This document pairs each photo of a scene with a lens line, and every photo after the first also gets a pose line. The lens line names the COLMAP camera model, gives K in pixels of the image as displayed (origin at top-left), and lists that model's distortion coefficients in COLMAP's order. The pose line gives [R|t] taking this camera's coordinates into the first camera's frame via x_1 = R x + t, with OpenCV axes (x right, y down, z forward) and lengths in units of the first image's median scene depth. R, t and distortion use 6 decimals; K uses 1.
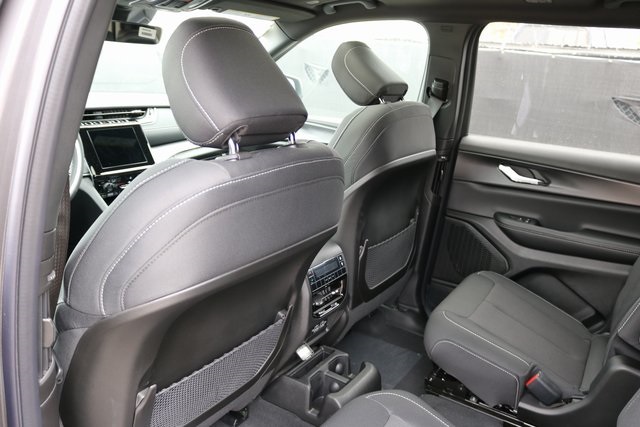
lens RADIAL K [[526.6, 0, 320.0], [0, 526.6, 213.5], [0, 0, 1]] dist [-0.157661, 0.130252]
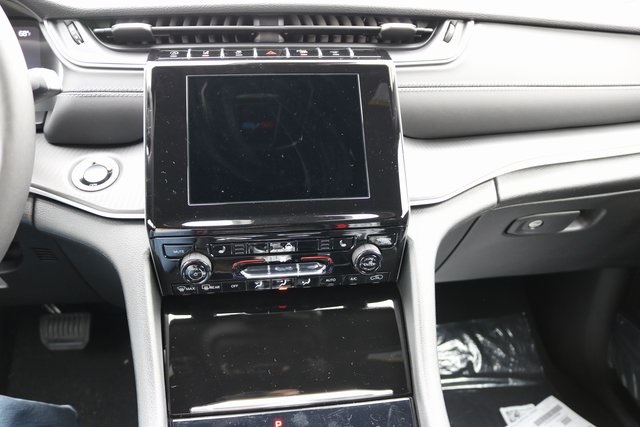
lens RADIAL K [[526.6, 0, 320.0], [0, 526.6, 213.5], [0, 0, 1]] dist [-0.157661, 0.130252]
pose [[0.651561, 0.261460, -0.712114, -0.071403], [-0.183623, 0.965169, 0.186363, -0.075276], [0.736037, 0.009334, 0.676877, 0.412272]]
